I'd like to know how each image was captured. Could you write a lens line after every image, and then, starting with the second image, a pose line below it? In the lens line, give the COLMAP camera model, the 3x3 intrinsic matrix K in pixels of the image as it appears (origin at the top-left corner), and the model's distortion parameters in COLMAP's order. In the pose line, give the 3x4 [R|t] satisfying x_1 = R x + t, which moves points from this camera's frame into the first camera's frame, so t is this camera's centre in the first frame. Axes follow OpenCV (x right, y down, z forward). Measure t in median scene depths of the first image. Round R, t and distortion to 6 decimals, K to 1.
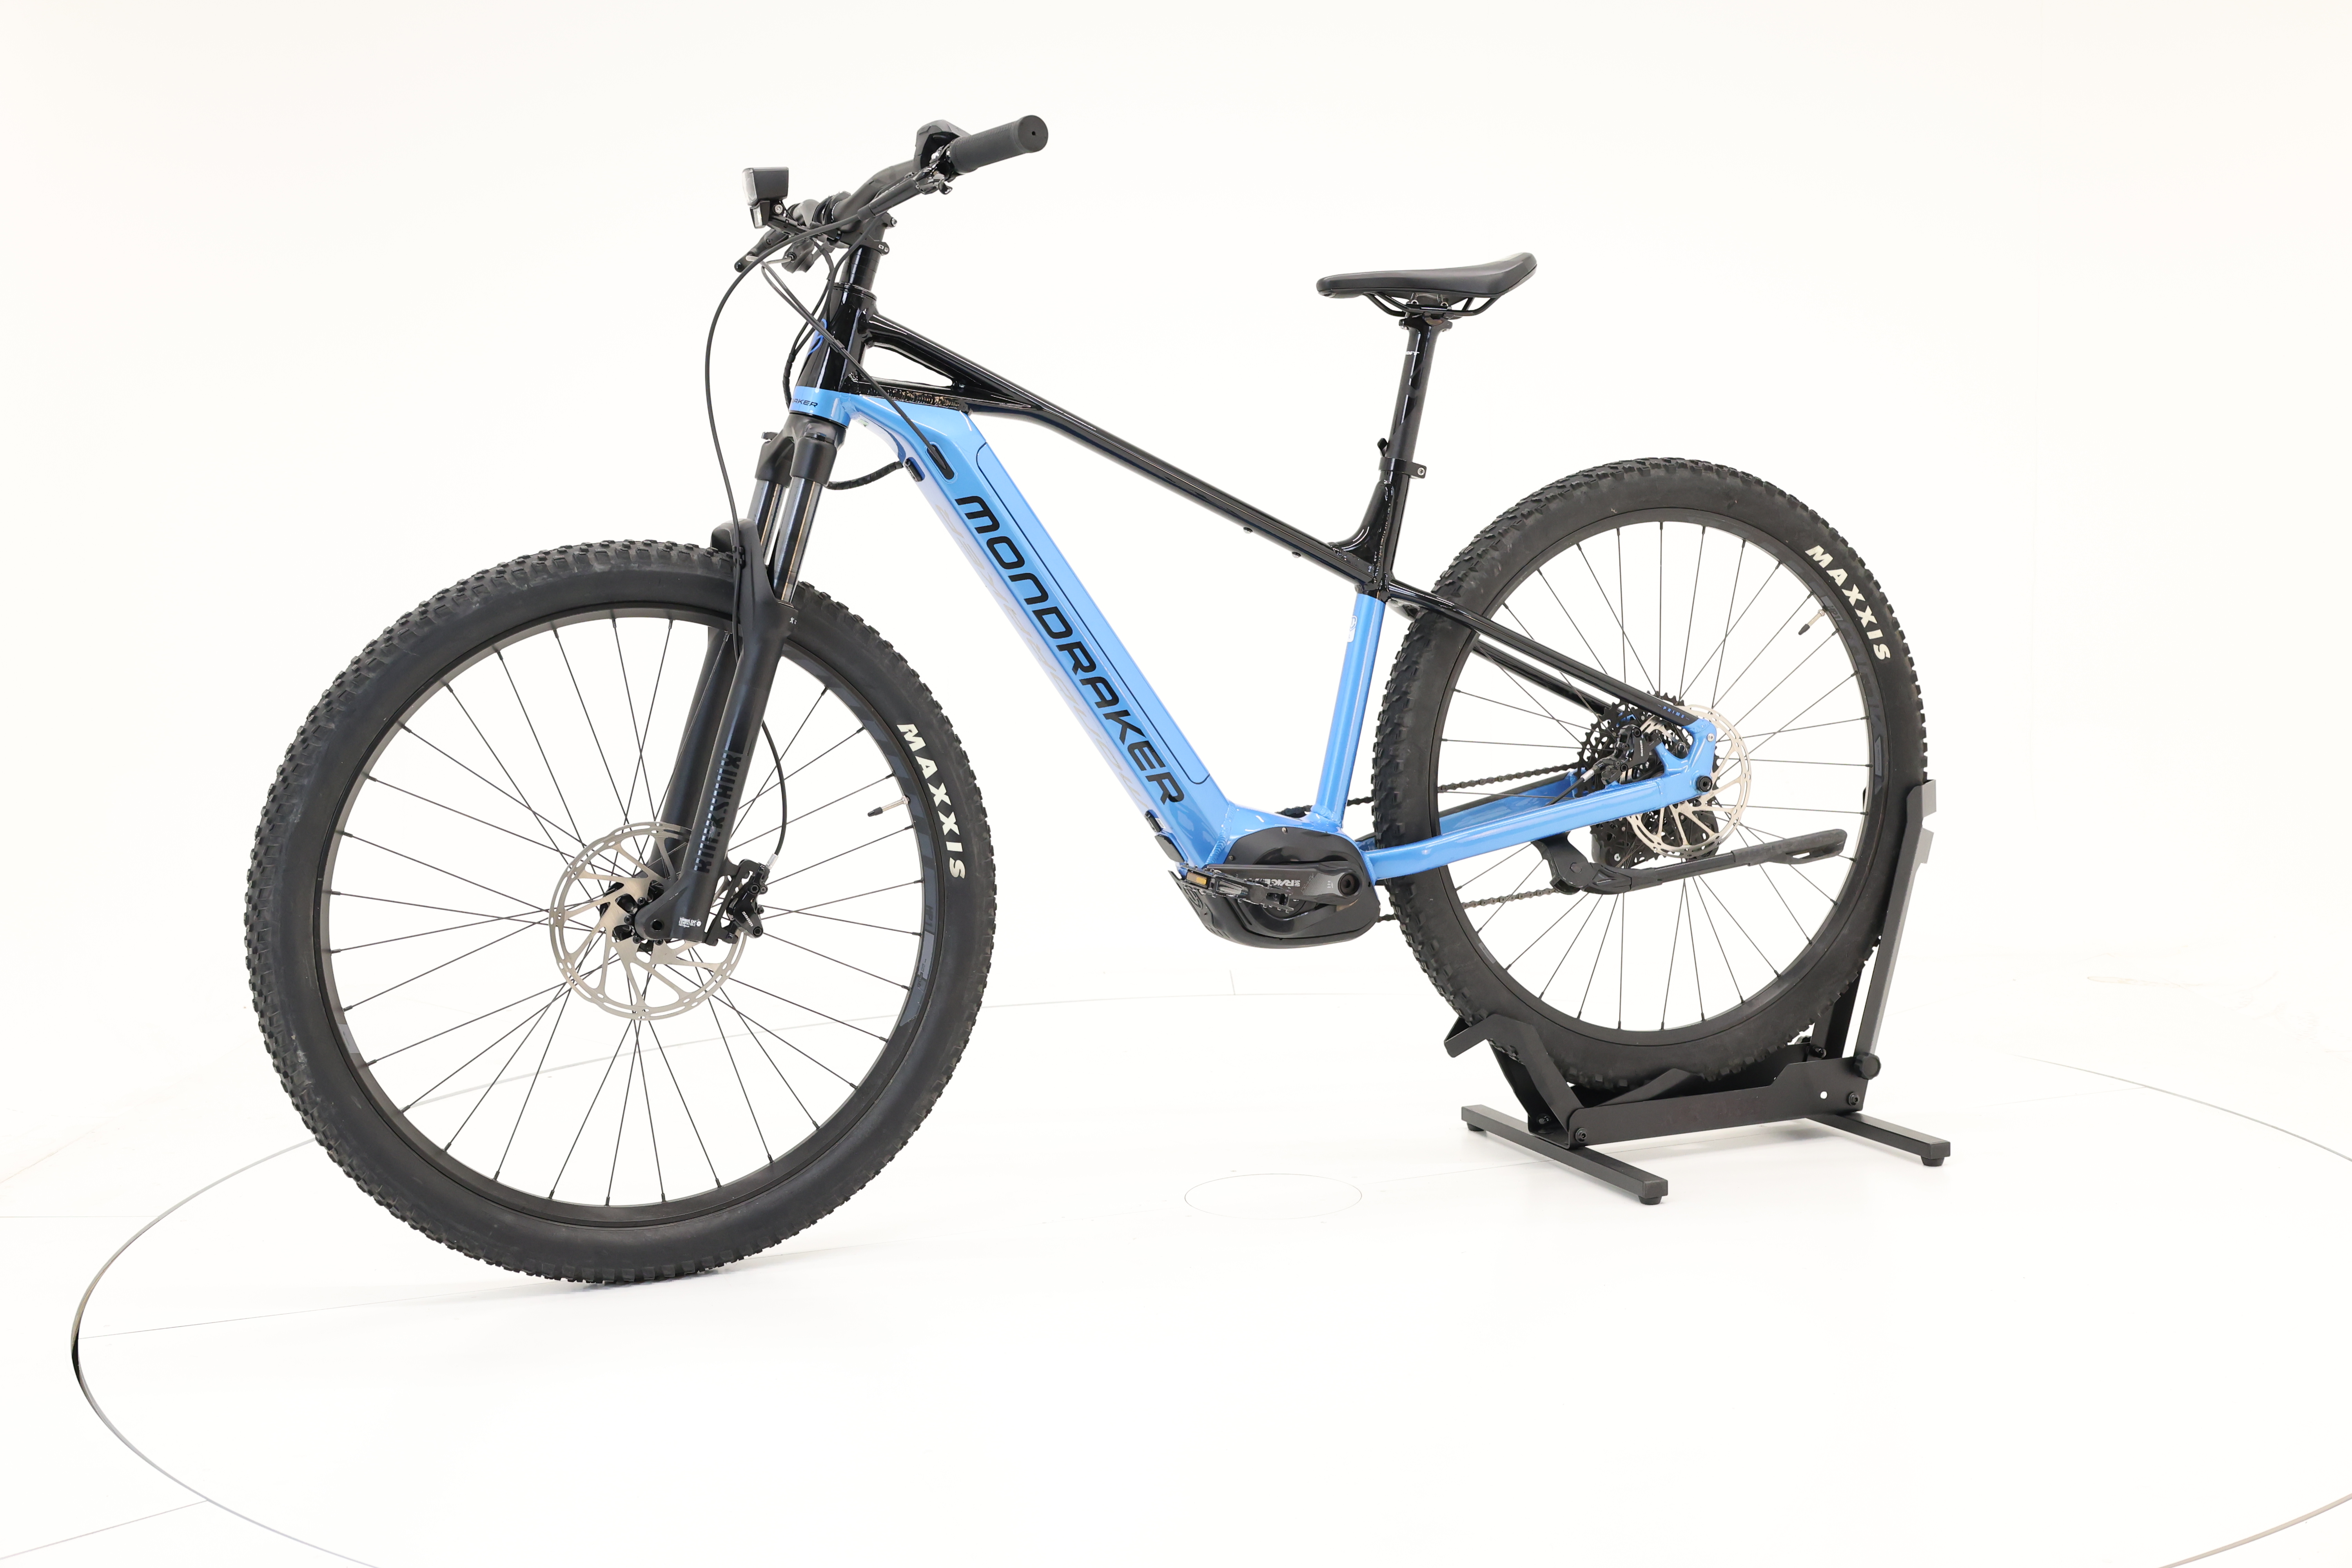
lens RADIAL K [[2641.4, 0, 1171.6], [0, 2641.4, 517.3], [0, 0, 1]] dist [-0.020943, 0.006608]
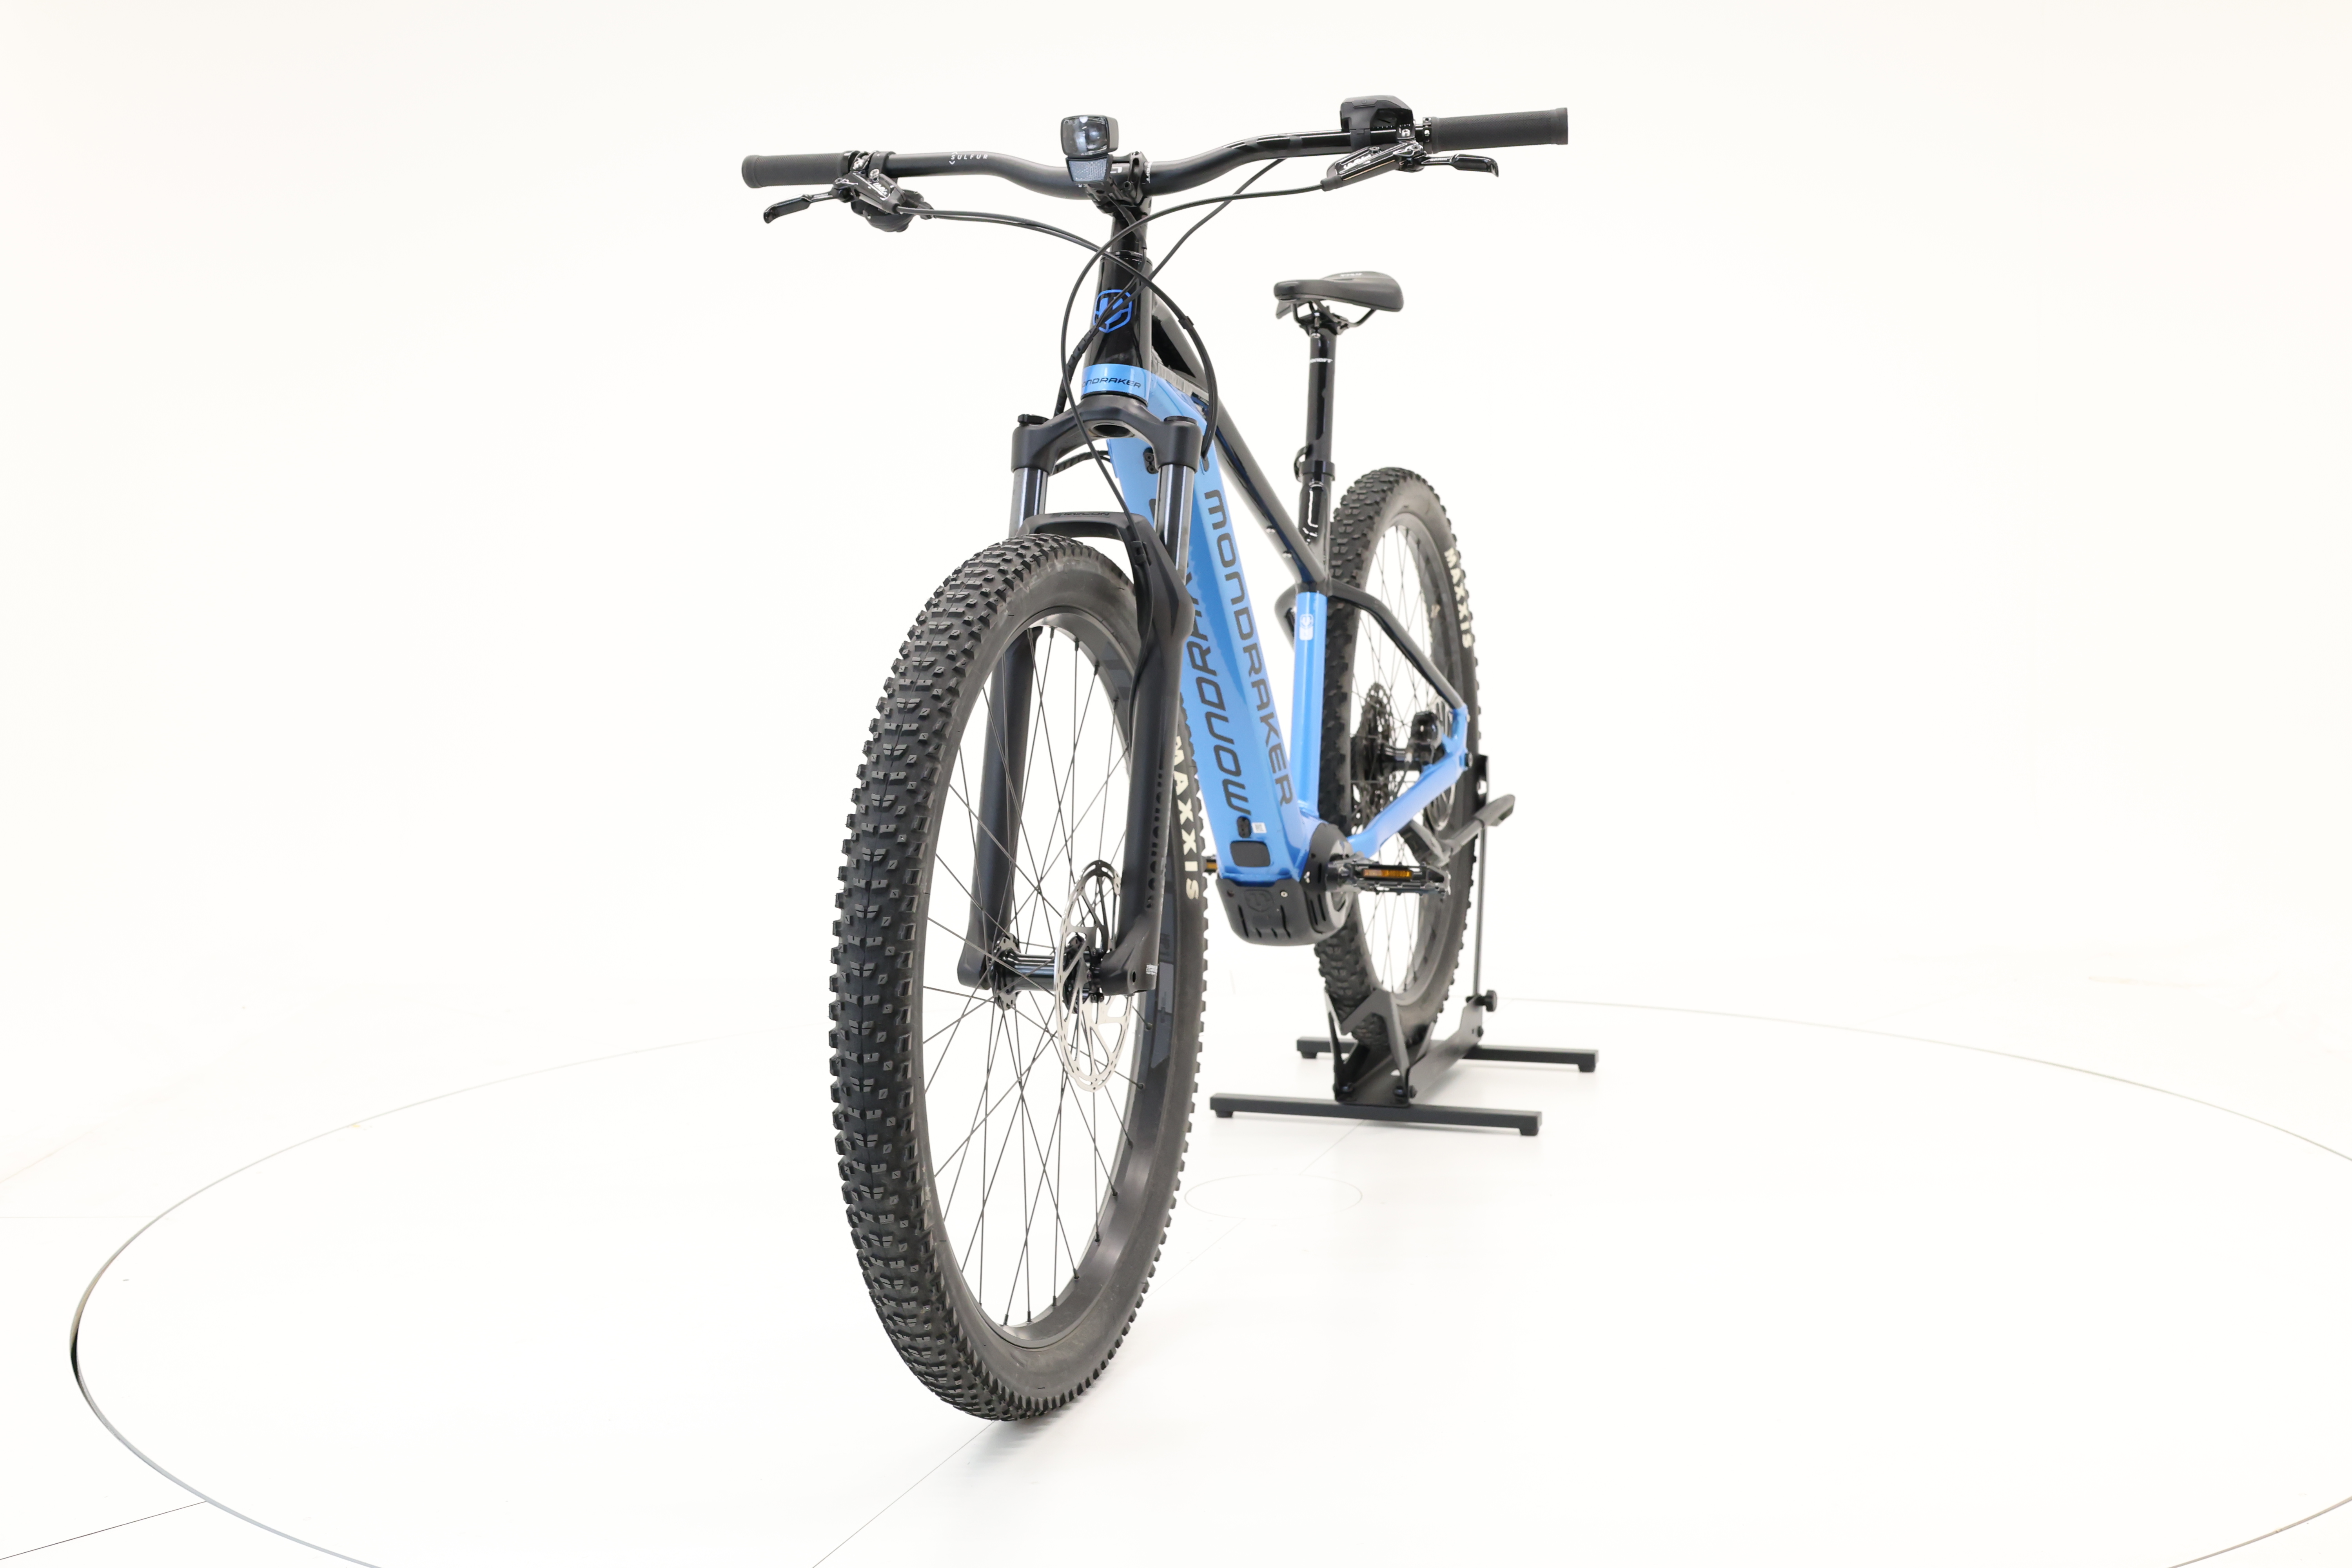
lens RADIAL K [[2641.4, 0, 1171.6], [0, 2641.4, 517.3], [0, 0, 1]] dist [-0.020943, 0.006608]
pose [[0.663607, 0.006564, 0.748052, -0.774033], [0.005480, 0.999892, -0.013634, 0.014113], [-0.748061, 0.013147, 0.663500, 0.379977]]
